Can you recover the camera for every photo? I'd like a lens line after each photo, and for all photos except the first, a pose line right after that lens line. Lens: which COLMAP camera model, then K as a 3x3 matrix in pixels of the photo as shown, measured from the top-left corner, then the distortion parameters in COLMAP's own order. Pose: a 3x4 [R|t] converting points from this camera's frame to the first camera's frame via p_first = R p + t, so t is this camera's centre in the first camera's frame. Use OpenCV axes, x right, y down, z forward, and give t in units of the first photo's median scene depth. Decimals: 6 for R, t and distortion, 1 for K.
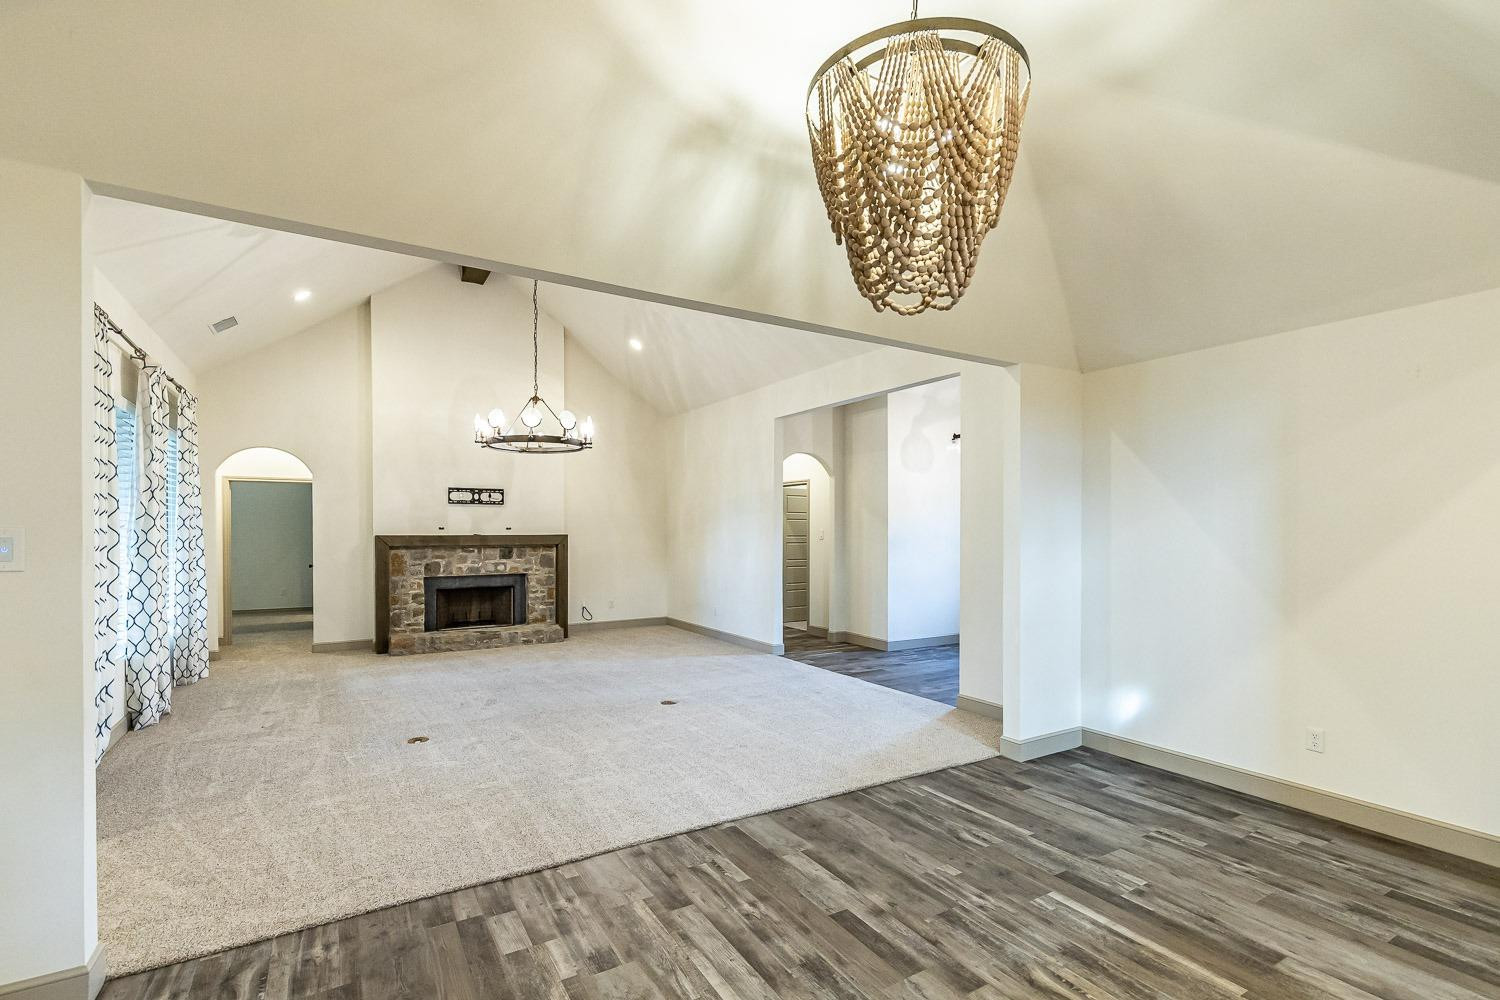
lens RADIAL K [[681.4, 0, 749.8], [0, 681.4, 535.5], [0, 0, 1]] dist [0.006897, -0.001077]
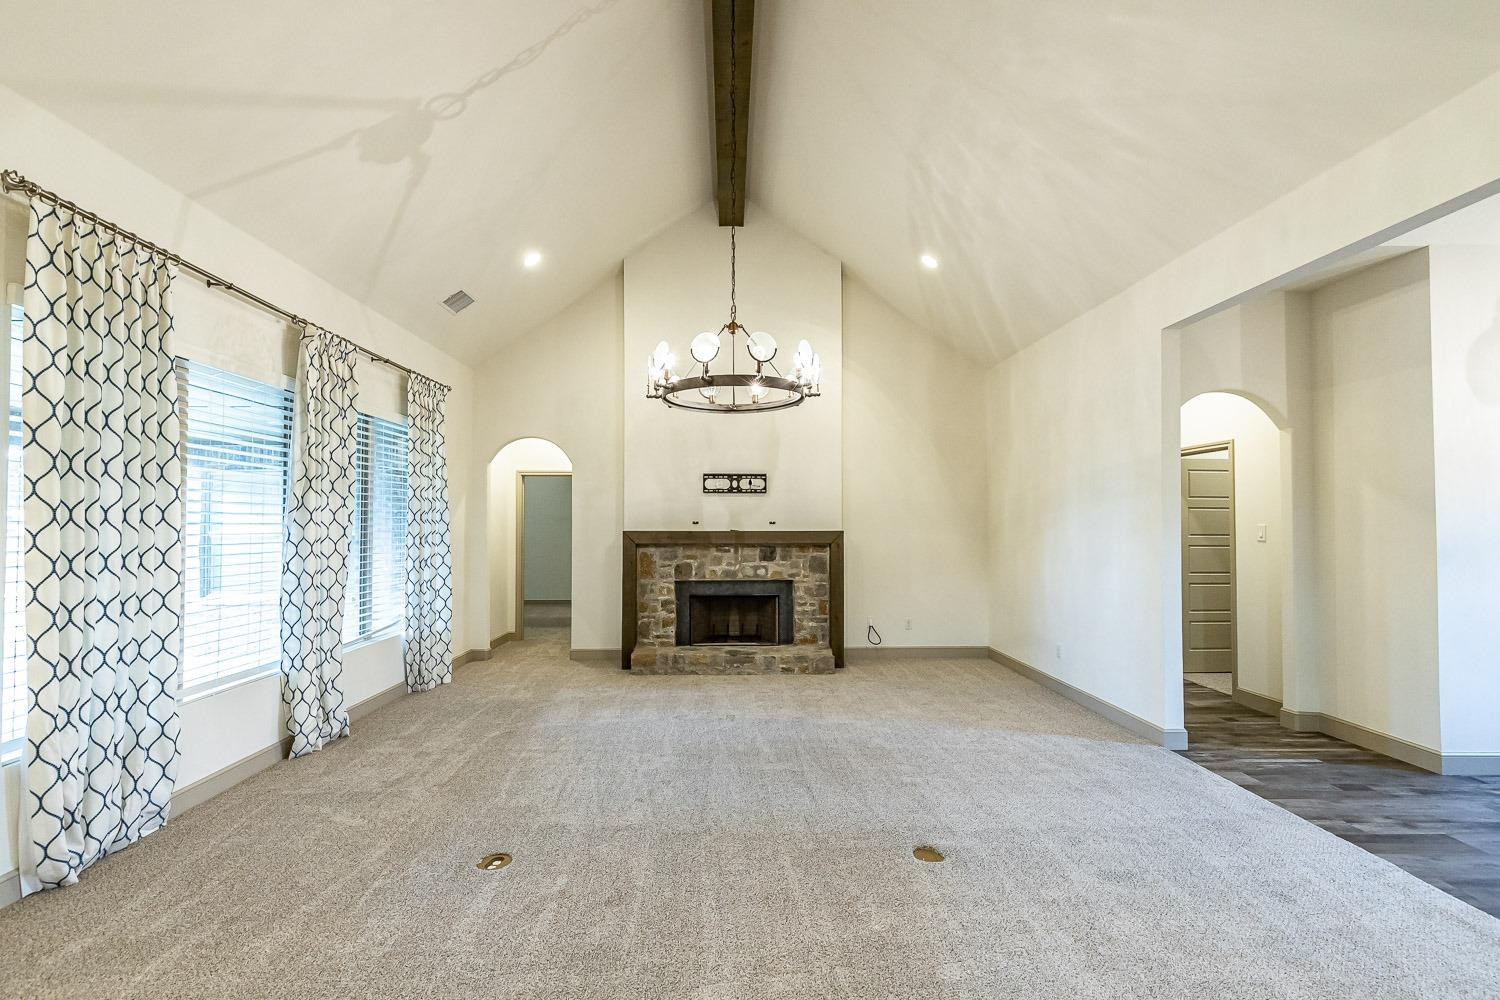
lens RADIAL K [[681.4, 0, 744.5], [0, 681.4, 509.4], [0, 0, 1]] dist [0.006897, -0.001077]
pose [[0.867234, -0.010253, -0.497796, 0.016106], [-0.004043, 0.999610, -0.027632, -0.003930], [0.497885, 0.025976, 0.866854, 0.318402]]
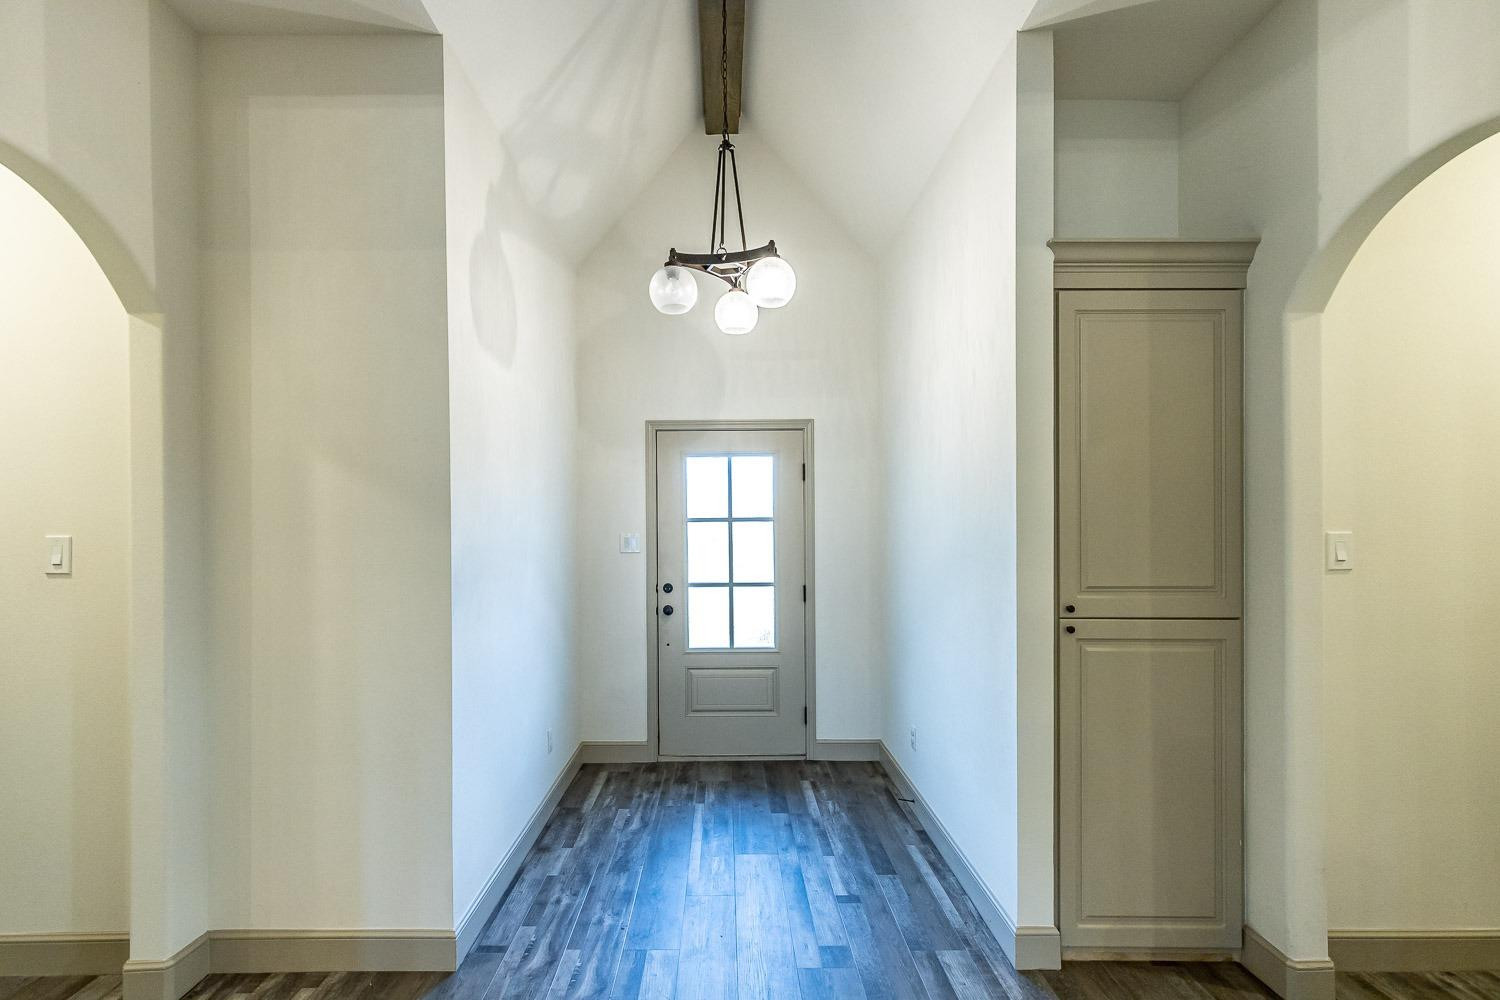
lens RADIAL K [[681.4, 0, 729.1], [0, 681.4, 534.5], [0, 0, 1]] dist [0.006897, -0.001077]
pose [[0.530108, -0.006772, 0.847903, 0.025788], [0.011589, 0.999933, 0.000741, -0.007156], [-0.847851, 0.009434, 0.530151, 0.745808]]
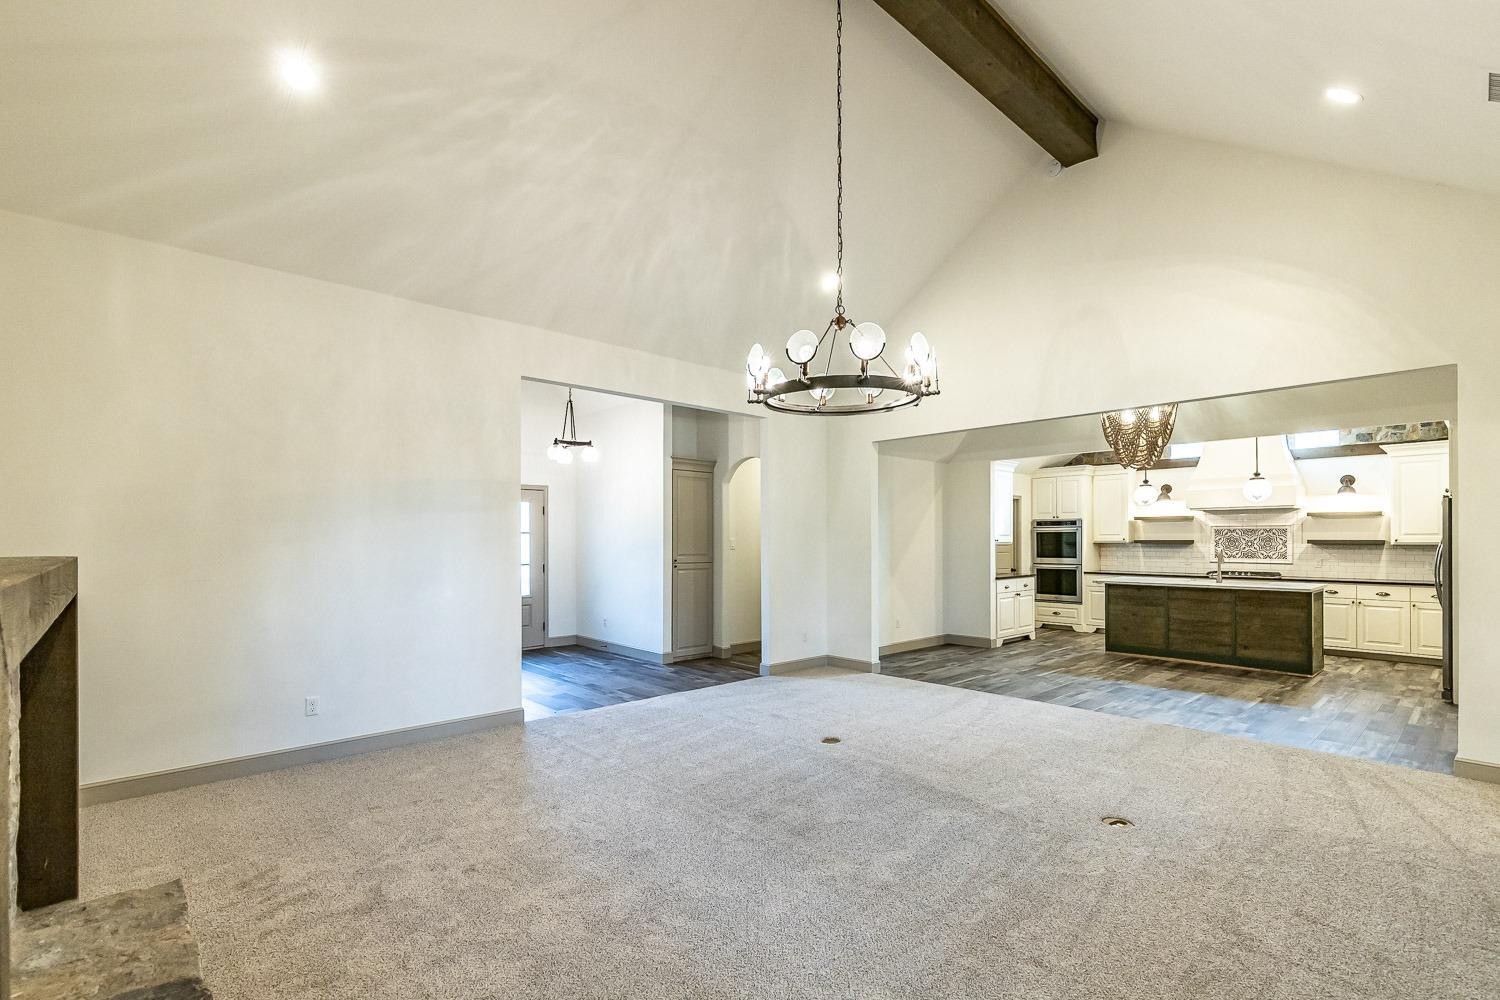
lens RADIAL K [[681.4, 0, 747.4], [0, 681.4, 537.0], [0, 0, 1]] dist [0.006897, -0.001077]
pose [[-0.179366, 0.006128, 0.983763, -0.641716], [0.008392, 0.999954, -0.004699, -0.003272], [-0.983747, 0.007413, -0.179409, 0.848774]]
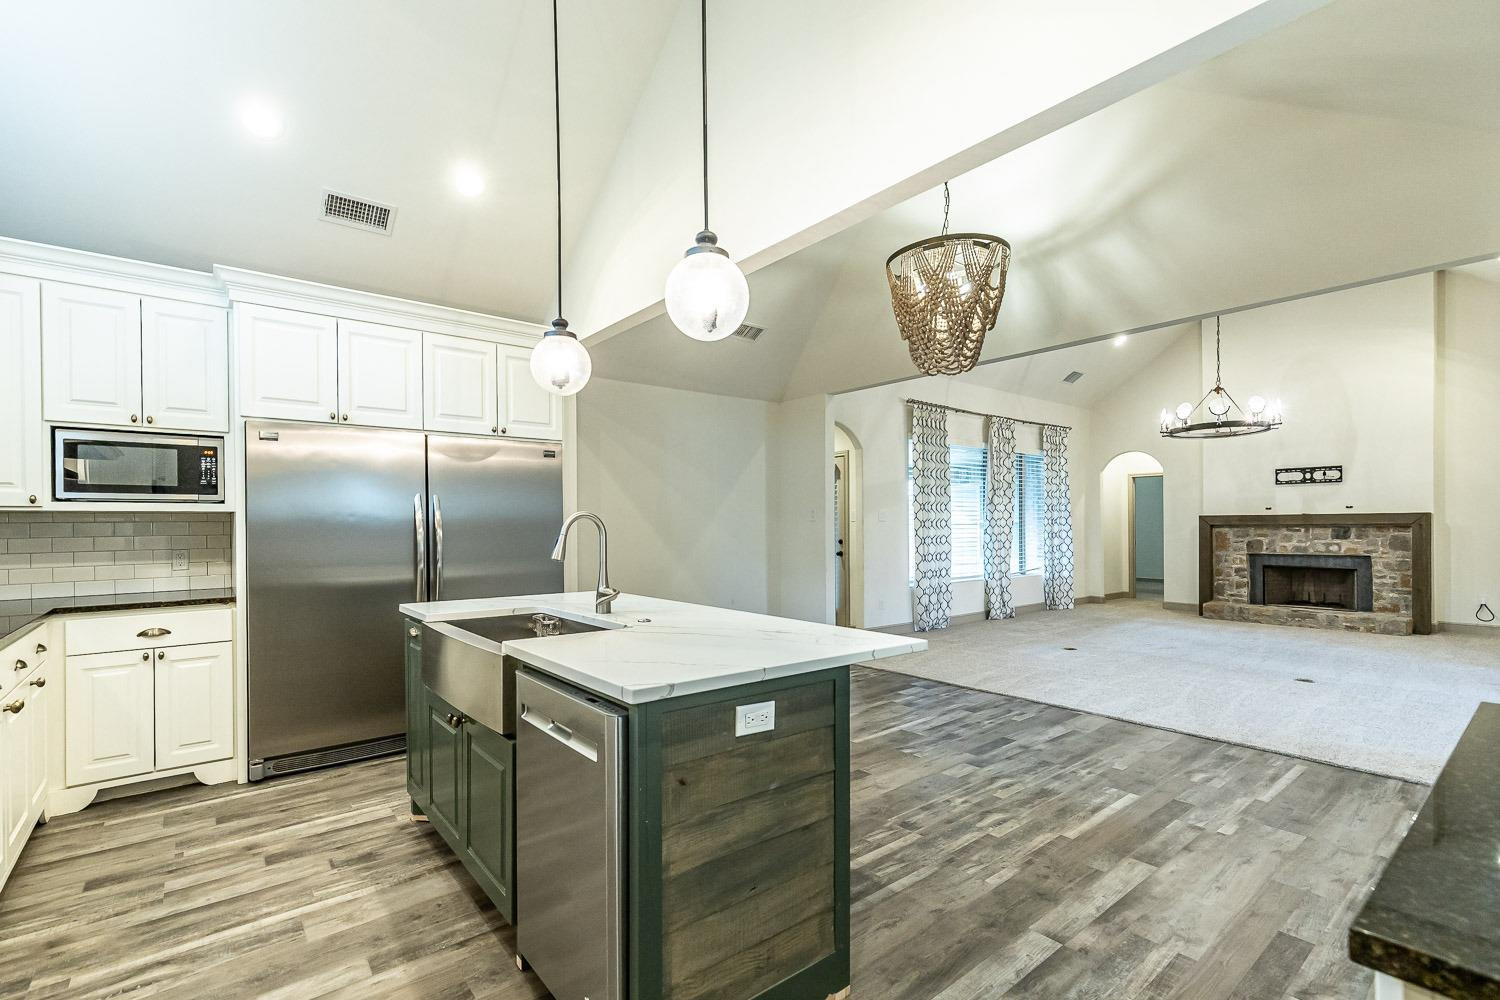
lens RADIAL K [[681.4, 0, 744.8], [0, 681.4, 526.1], [0, 0, 1]] dist [0.006897, -0.001077]
pose [[0.138703, 0.000600, -0.990334, 0.502393], [-0.001436, 0.999999, 0.000405, 0.018364], [0.990333, 0.001366, 0.138704, 0.053070]]
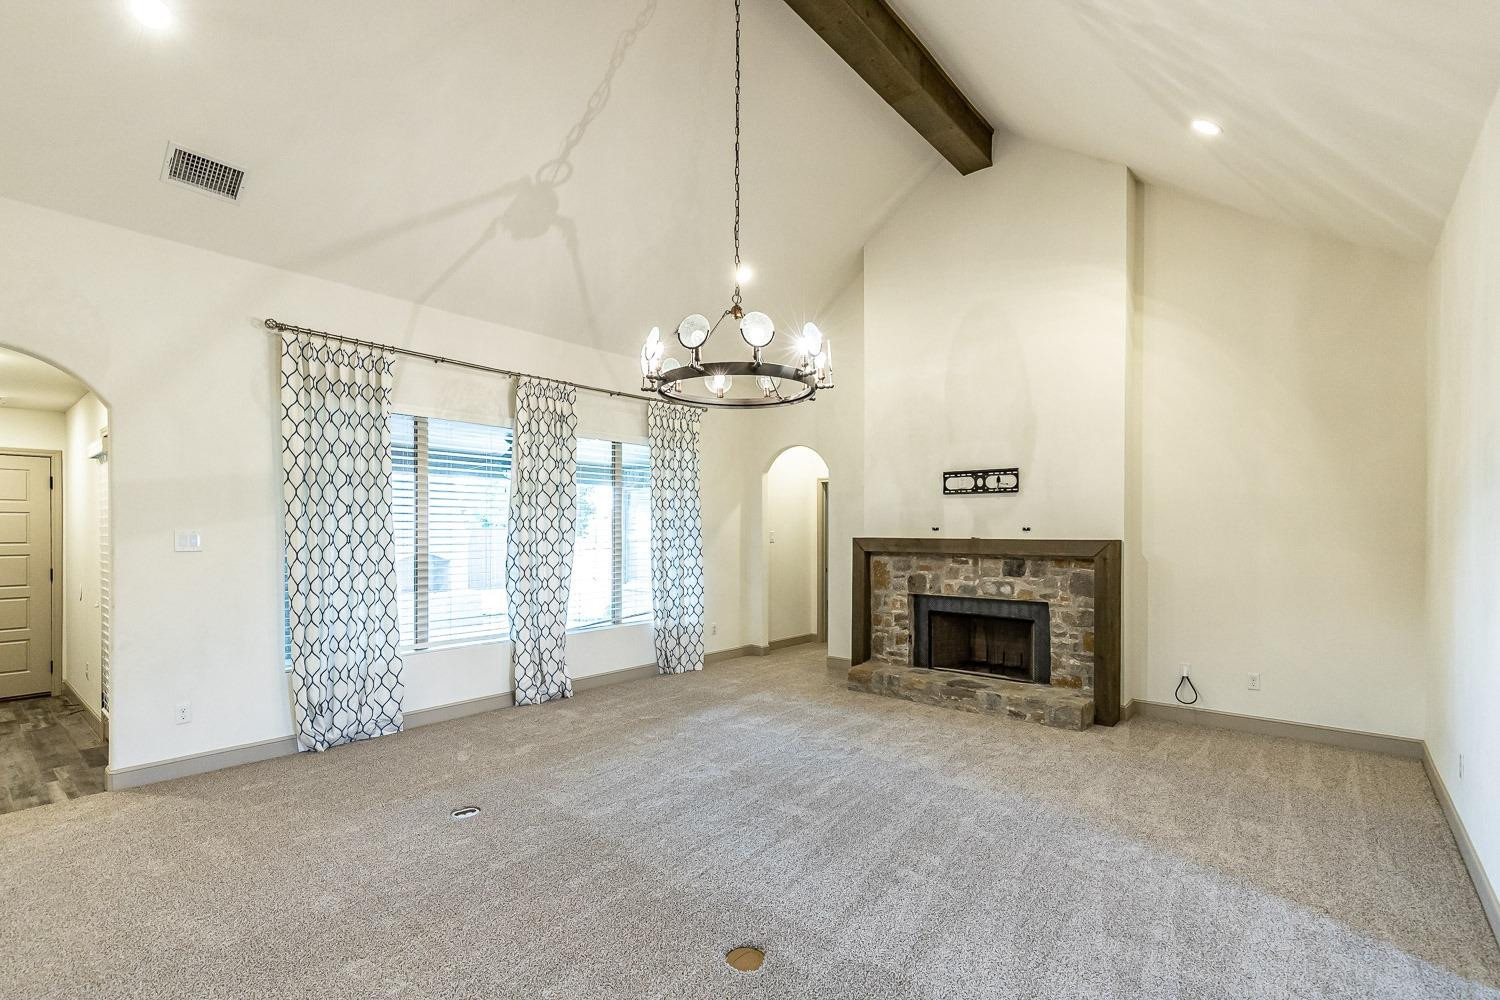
lens RADIAL K [[681.4, 0, 739.9], [0, 681.4, 534.2], [0, 0, 1]] dist [0.006897, -0.001077]
pose [[0.317249, 0.007015, -0.948316, 0.180669], [-0.008451, 0.999954, 0.004570, -0.006699], [0.948305, 0.006564, 0.317293, 0.592524]]
